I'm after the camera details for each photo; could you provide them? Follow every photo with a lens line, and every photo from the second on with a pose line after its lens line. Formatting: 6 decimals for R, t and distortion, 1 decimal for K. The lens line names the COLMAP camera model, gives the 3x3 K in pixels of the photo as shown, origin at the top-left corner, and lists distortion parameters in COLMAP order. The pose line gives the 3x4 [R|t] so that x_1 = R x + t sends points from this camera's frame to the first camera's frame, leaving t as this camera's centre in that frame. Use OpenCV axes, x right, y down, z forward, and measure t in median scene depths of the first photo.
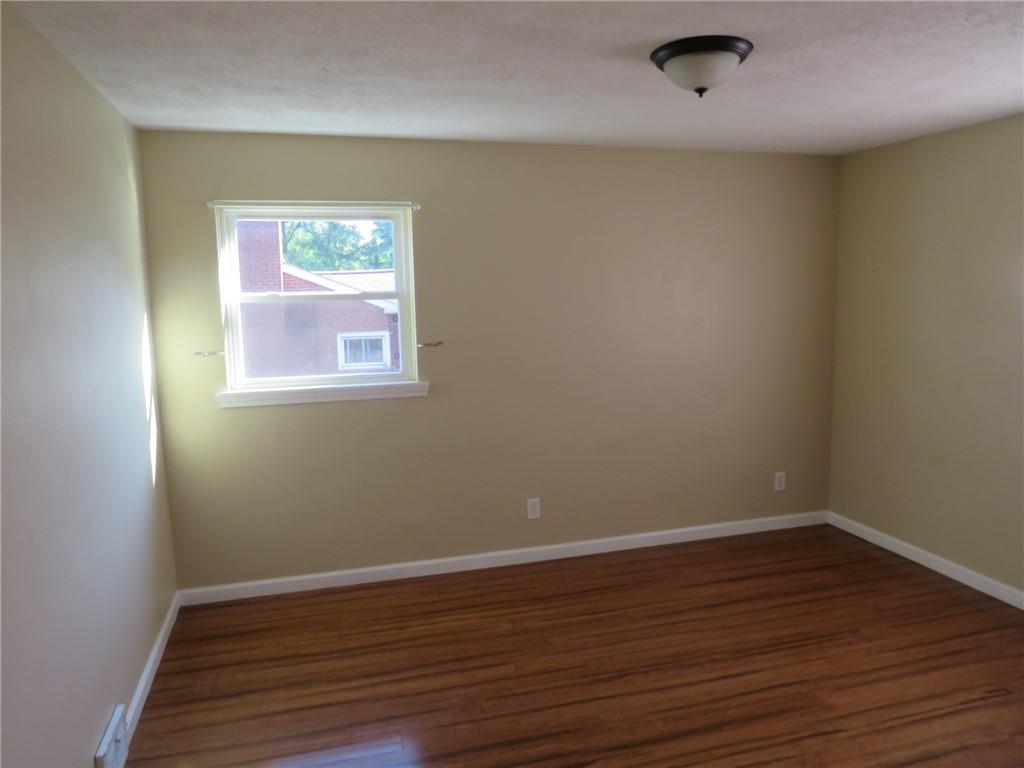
lens RADIAL K [[729.7, 0, 512.0], [0, 729.7, 384.0], [0, 0, 1]] dist [-0.019650, -0.000202]
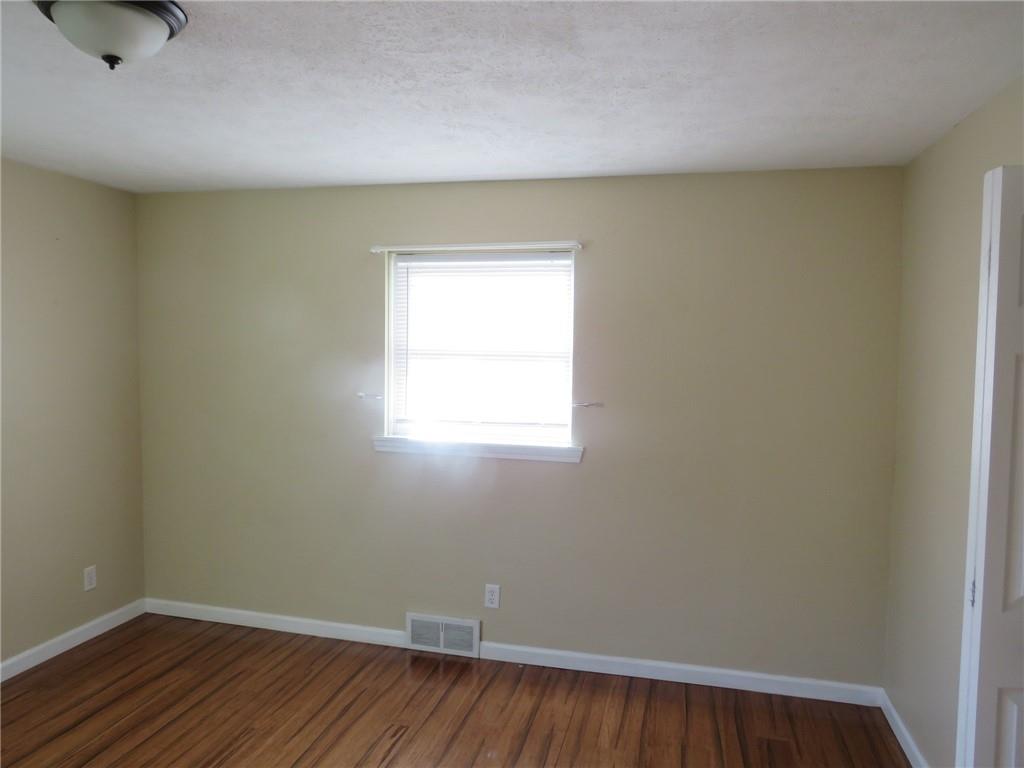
lens RADIAL K [[729.7, 0, 512.0], [0, 729.7, 384.0], [0, 0, 1]] dist [-0.019650, -0.000202]
pose [[0.512616, -0.028979, 0.858129, -0.094613], [0.093016, 0.995423, -0.021948, -0.025155], [-0.853565, 0.091071, 0.512965, 0.212361]]
